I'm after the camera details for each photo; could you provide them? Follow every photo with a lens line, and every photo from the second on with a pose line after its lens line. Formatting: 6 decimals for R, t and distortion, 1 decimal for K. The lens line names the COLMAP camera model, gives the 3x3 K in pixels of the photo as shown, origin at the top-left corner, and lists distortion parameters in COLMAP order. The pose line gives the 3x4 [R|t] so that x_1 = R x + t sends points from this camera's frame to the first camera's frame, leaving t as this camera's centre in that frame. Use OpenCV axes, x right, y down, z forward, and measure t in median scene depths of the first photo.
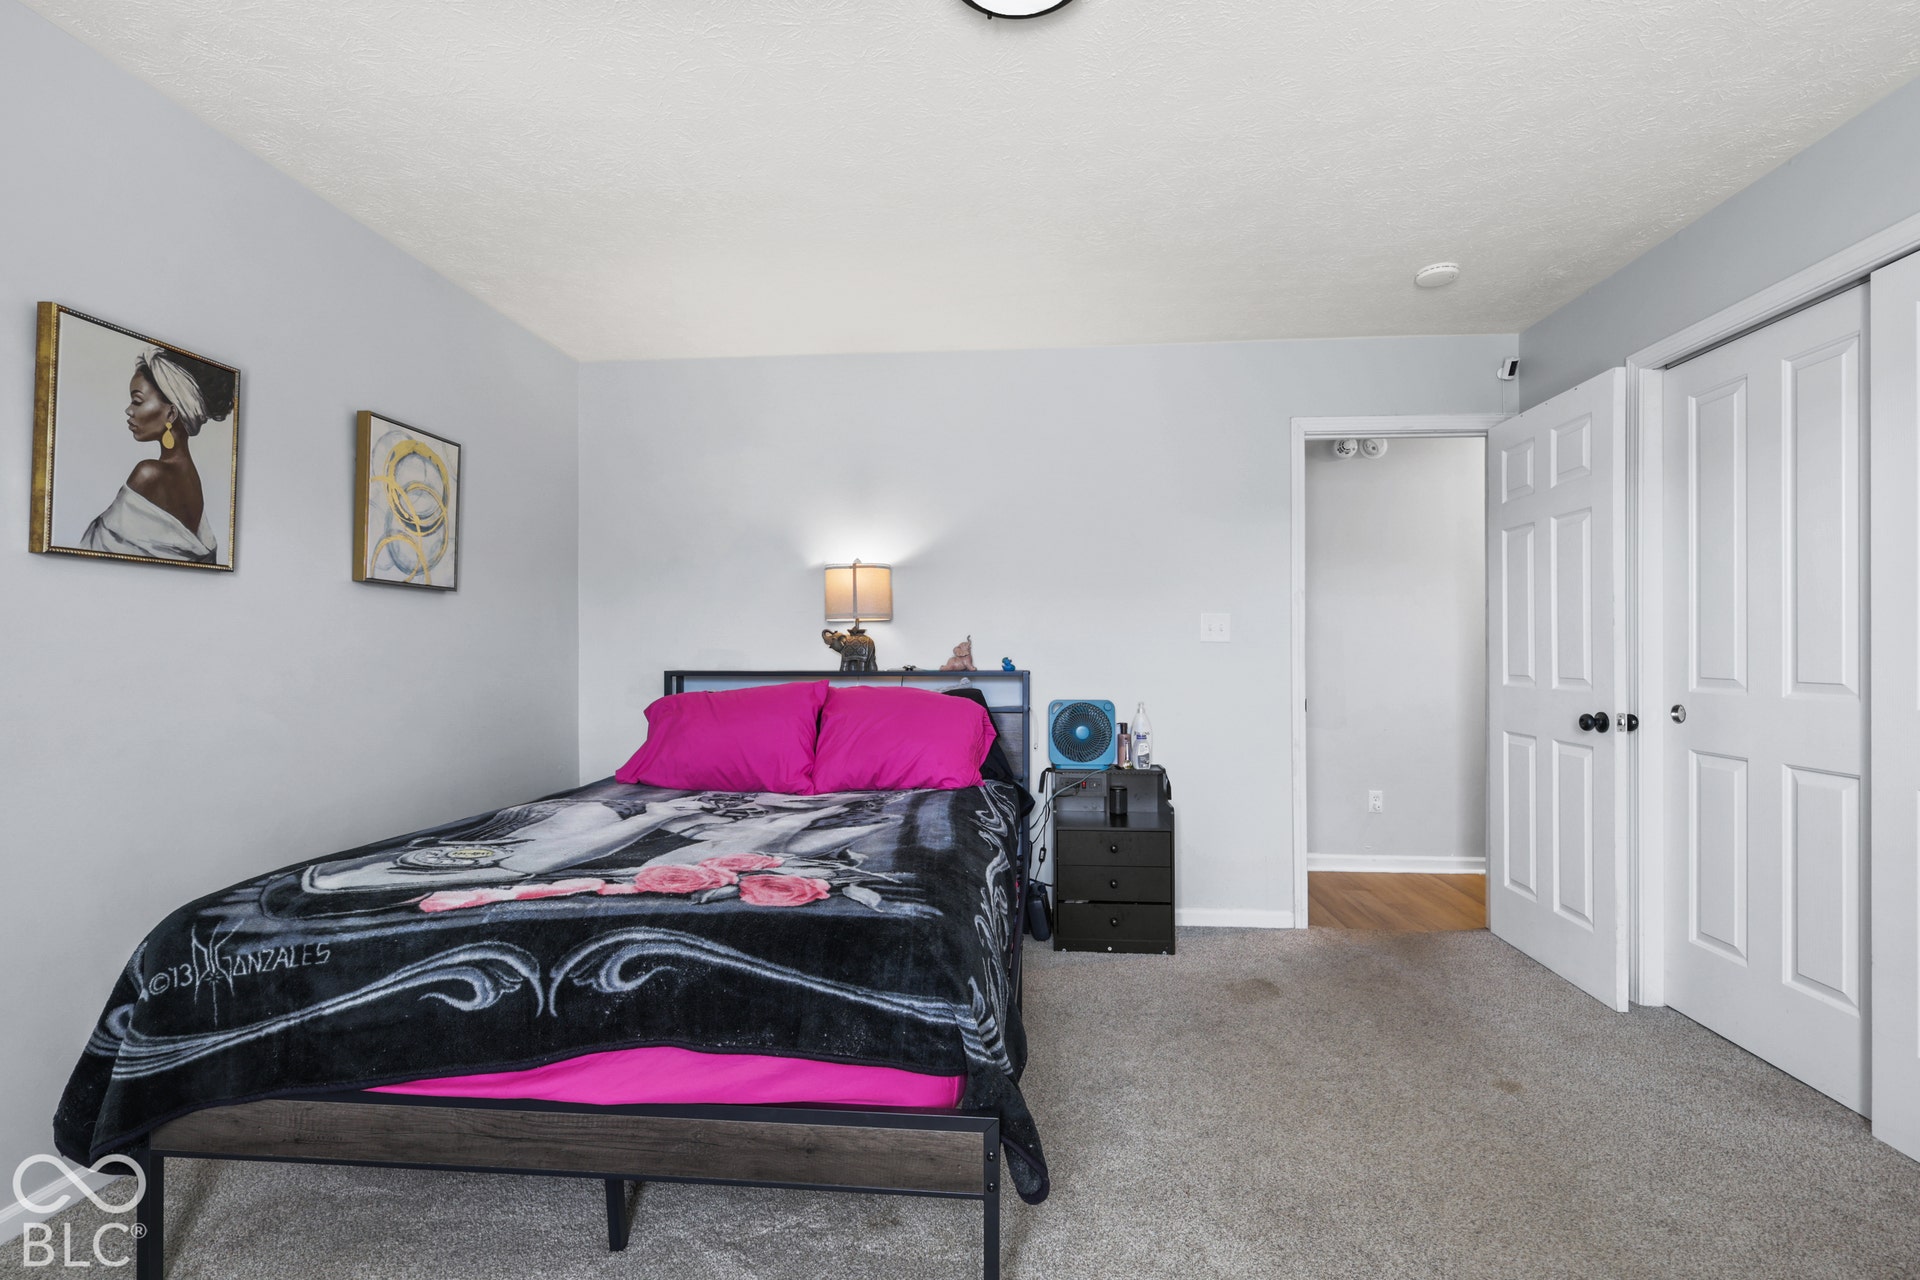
lens RADIAL K [[842.9, 0, 965.2], [0, 842.9, 650.9], [0, 0, 1]] dist [0.007988, -0.000888]
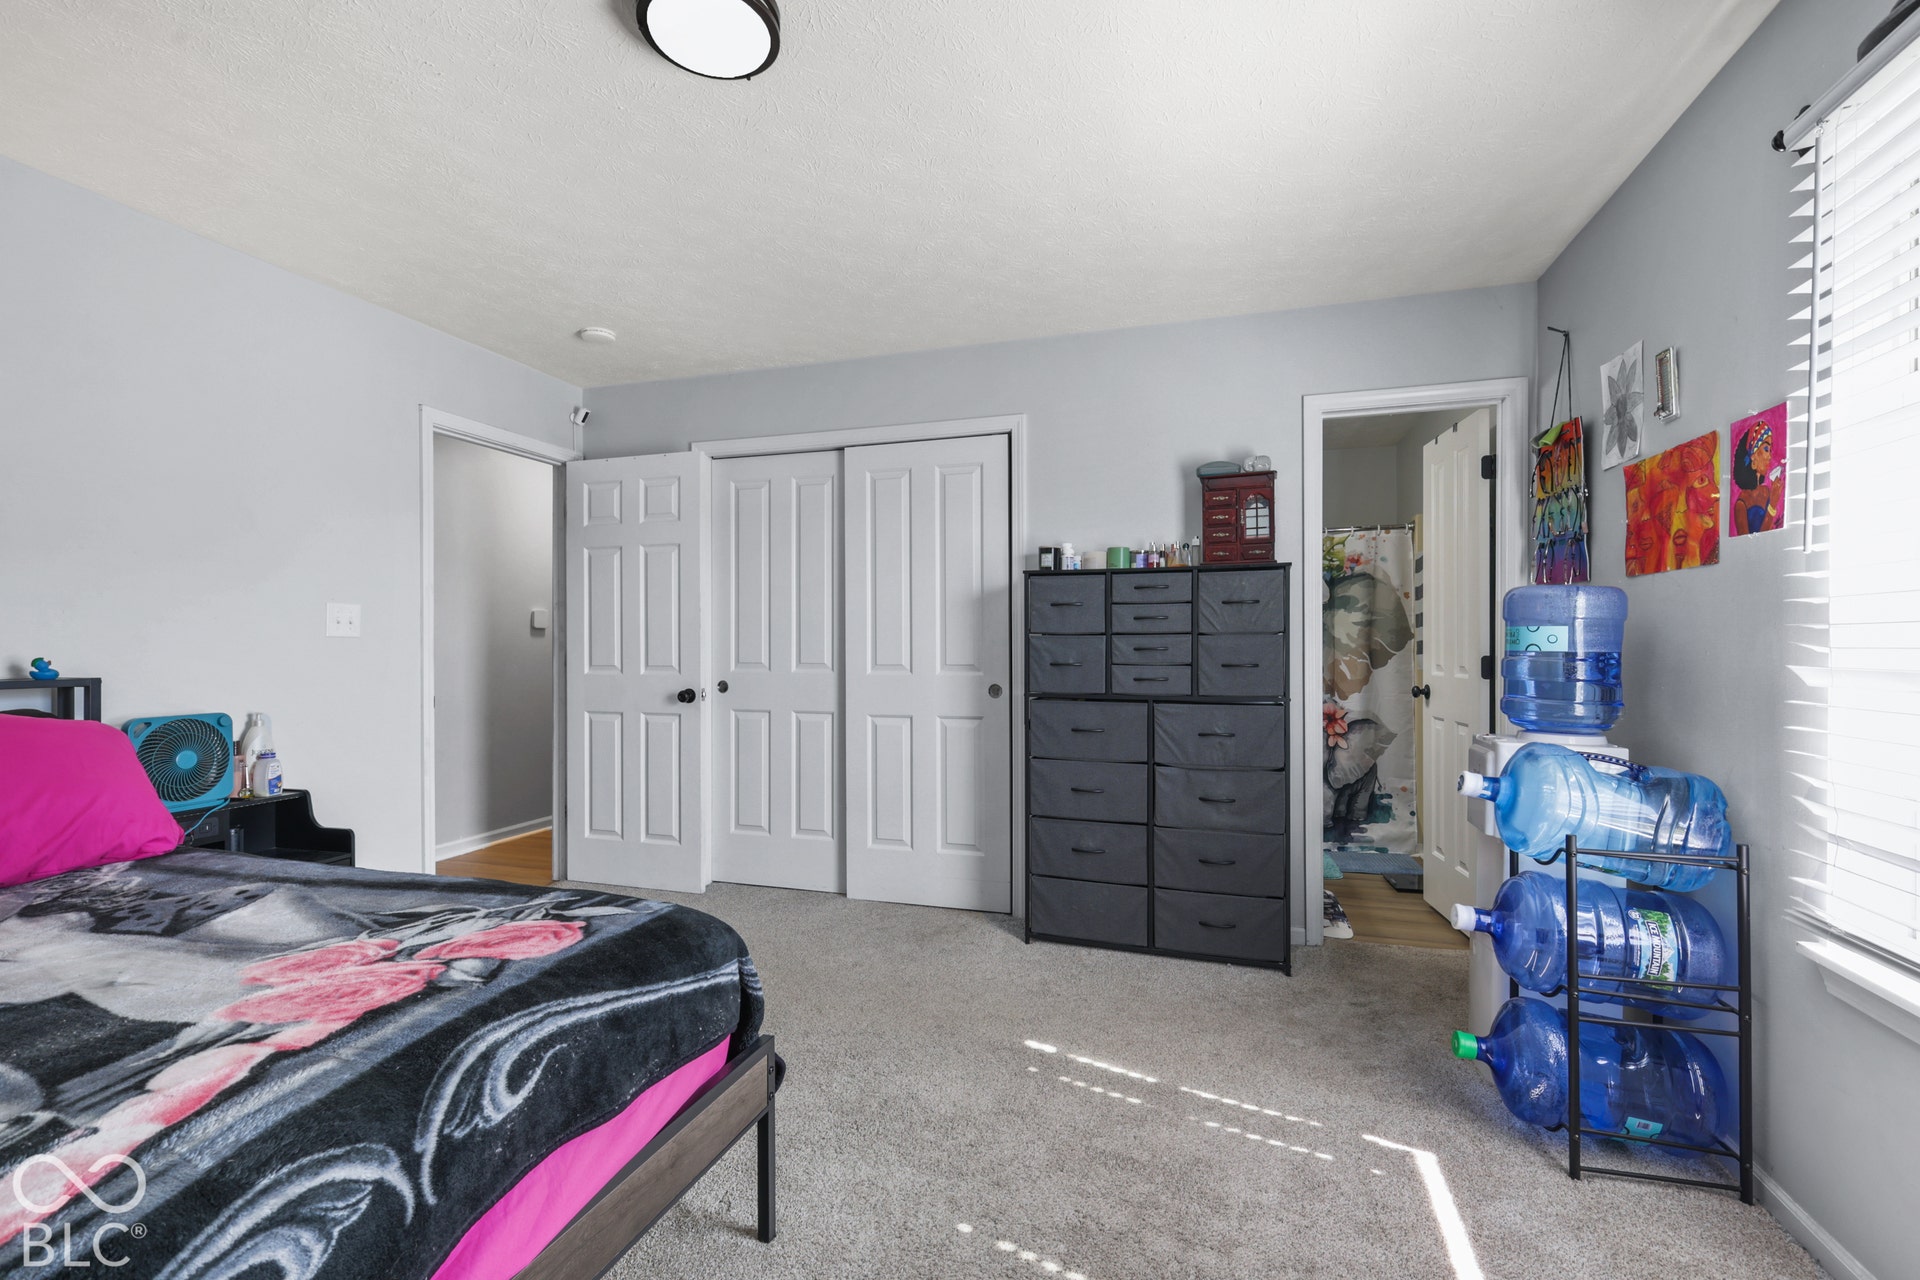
lens RADIAL K [[847.7, 0, 959.4], [0, 847.7, 642.8], [0, 0, 1]] dist [0.003799, 0.000288]
pose [[0.223845, 0.001817, 0.974623, -1.010885], [0.004922, 0.999983, -0.002995, 0.003468], [-0.974612, 0.005468, 0.223833, 0.446316]]
